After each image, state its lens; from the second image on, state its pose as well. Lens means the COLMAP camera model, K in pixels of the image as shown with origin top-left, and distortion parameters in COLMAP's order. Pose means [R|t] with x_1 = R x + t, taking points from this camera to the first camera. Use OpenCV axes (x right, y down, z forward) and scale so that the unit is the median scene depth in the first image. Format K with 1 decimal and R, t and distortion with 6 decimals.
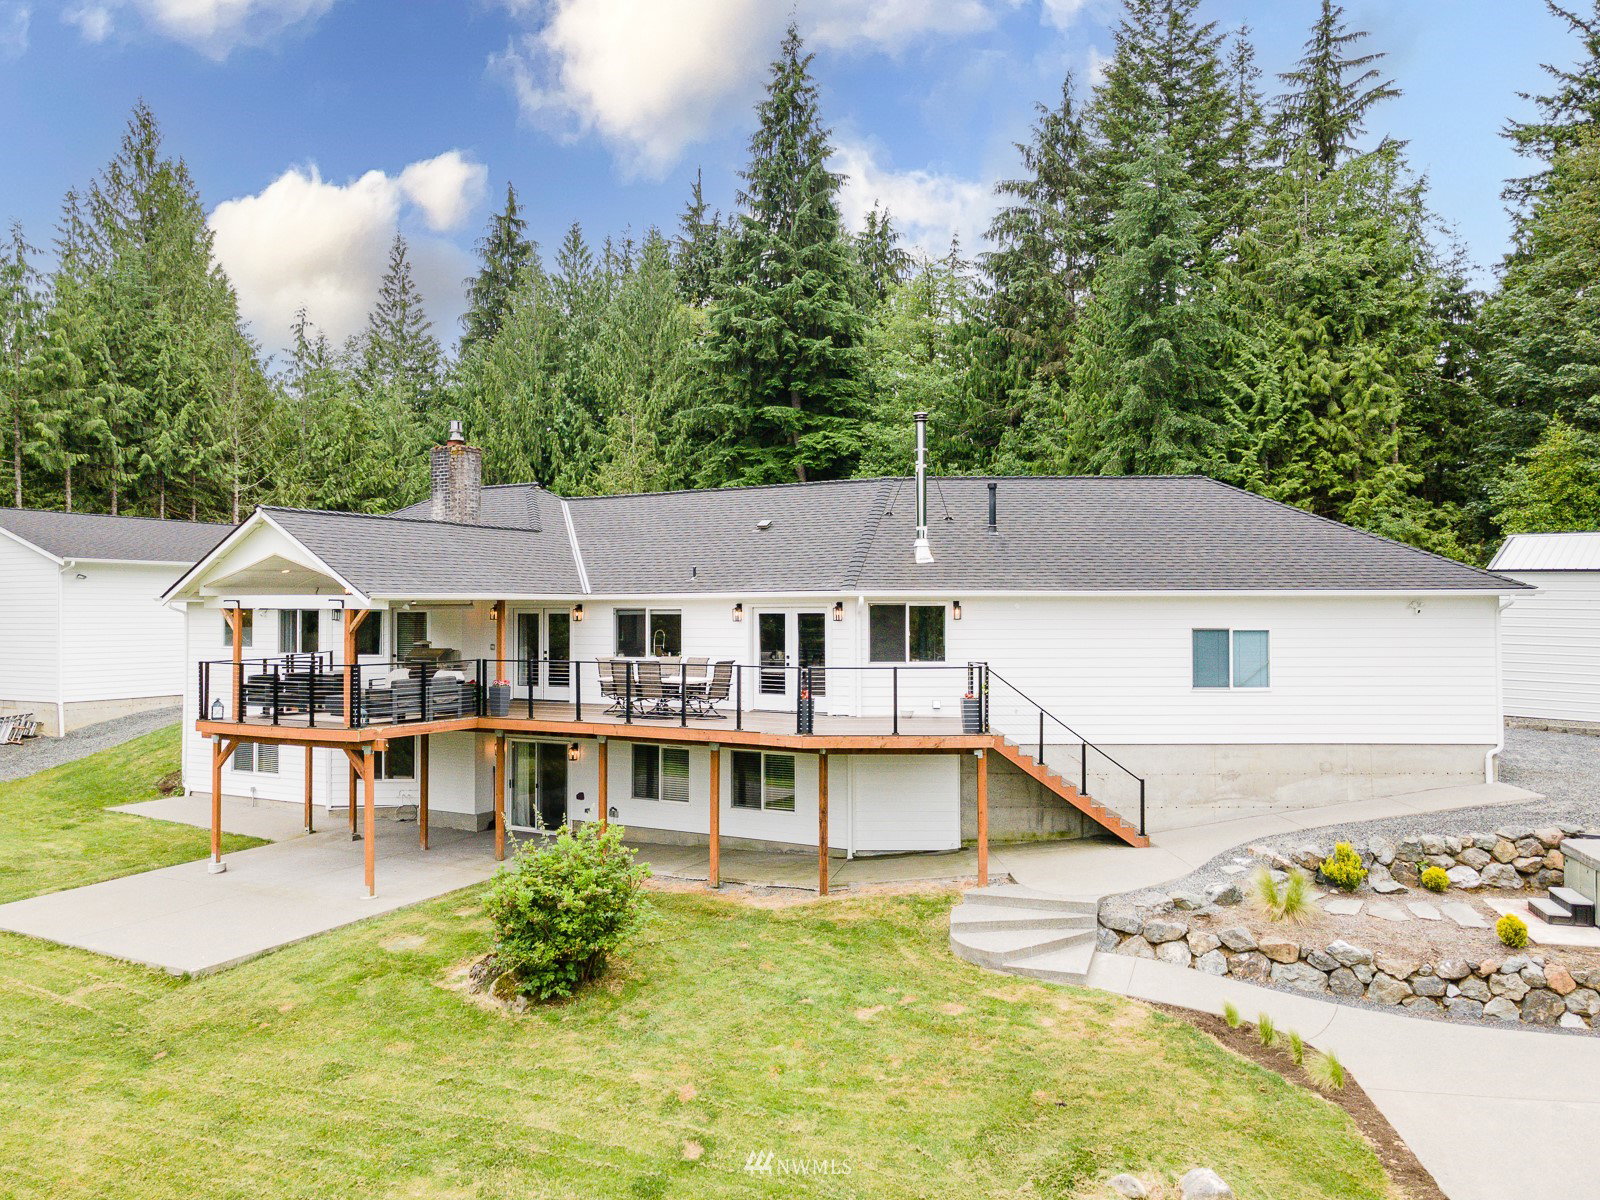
lens RADIAL K [[1146.8, 0, 800.0], [0, 1146.8, 600.0], [0, 0, 1]] dist [0.004017, 0.044972]
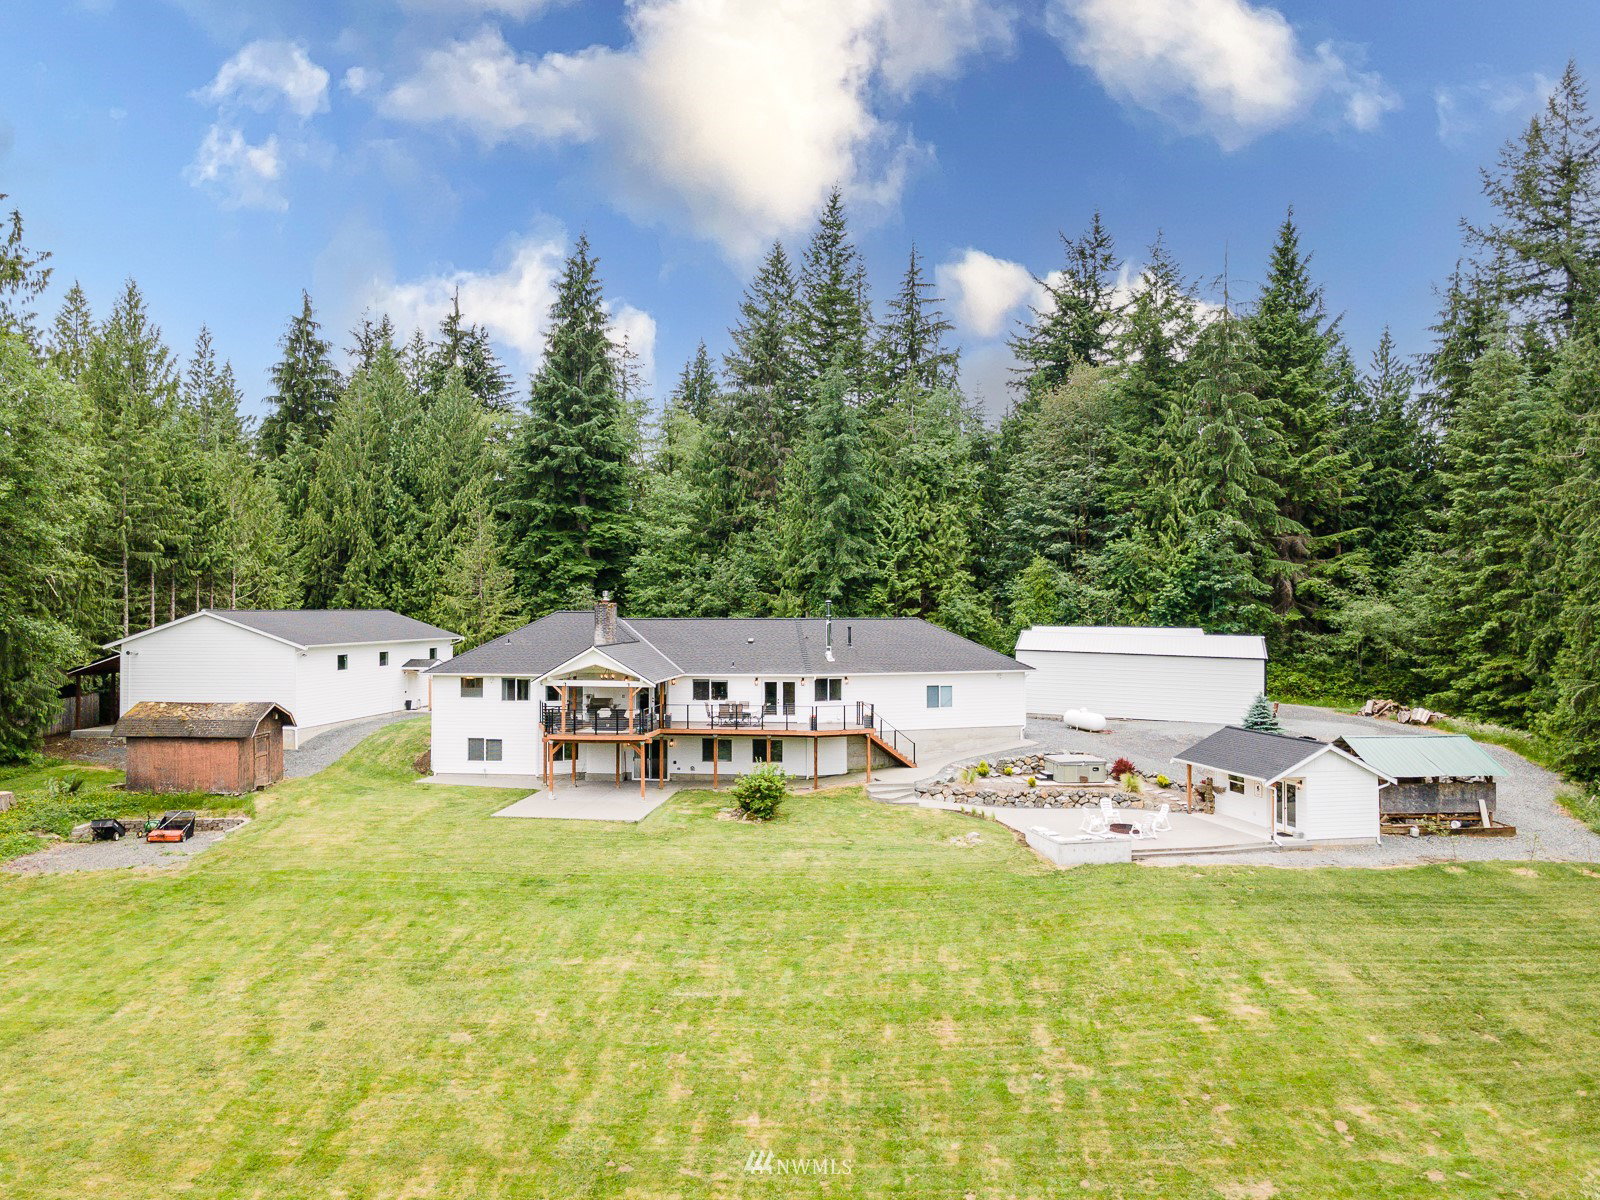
lens RADIAL K [[1088.0, 0, 800.0], [0, 1088.0, 600.0], [0, 0, 1]] dist [0.064083, 0.000365]
pose [[0.931065, 0.007313, 0.364781, -0.342273], [-0.006909, 0.999973, -0.002414, -0.066311], [-0.364789, -0.000272, 0.931090, -0.497374]]
